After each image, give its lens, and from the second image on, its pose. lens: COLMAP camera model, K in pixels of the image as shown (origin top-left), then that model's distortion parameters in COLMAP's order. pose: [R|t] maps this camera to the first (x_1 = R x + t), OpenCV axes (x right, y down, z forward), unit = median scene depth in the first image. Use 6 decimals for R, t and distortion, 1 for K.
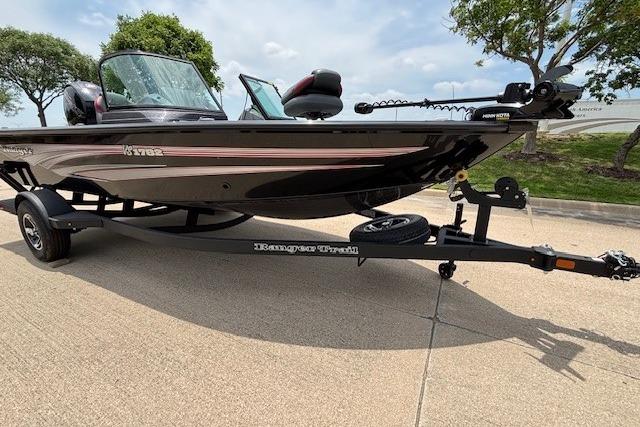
lens RADIAL K [[259.5, 0, 318.9], [0, 259.5, 213.0], [0, 0, 1]] dist [0.002943, 0.000352]
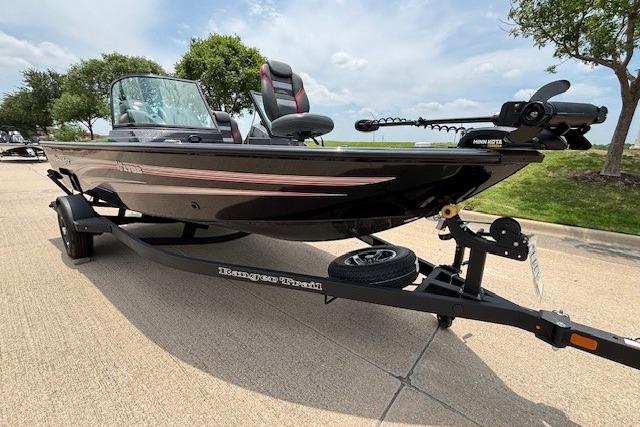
lens RADIAL K [[258.5, 0, 326.0], [0, 258.5, 216.9], [0, 0, 1]] dist [0.001039, 0.000298]
pose [[0.980193, 0.069986, -0.185268, 0.267267], [-0.073215, 0.997259, -0.010640, -0.074985], [0.184015, 0.023994, 0.982630, 0.105131]]
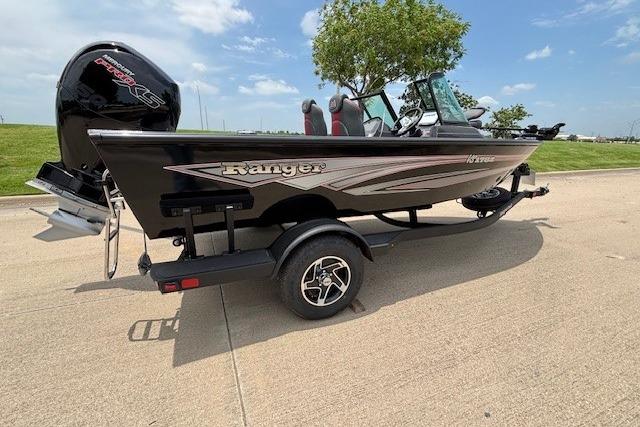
lens RADIAL K [[259.5, 0, 318.9], [0, 259.5, 213.0], [0, 0, 1]] dist [0.002943, 0.000352]
pose [[0.662664, -0.196047, 0.722801, -1.919115], [0.192944, 0.977241, 0.088168, -0.212147], [-0.723636, 0.081034, 0.685408, 0.617572]]
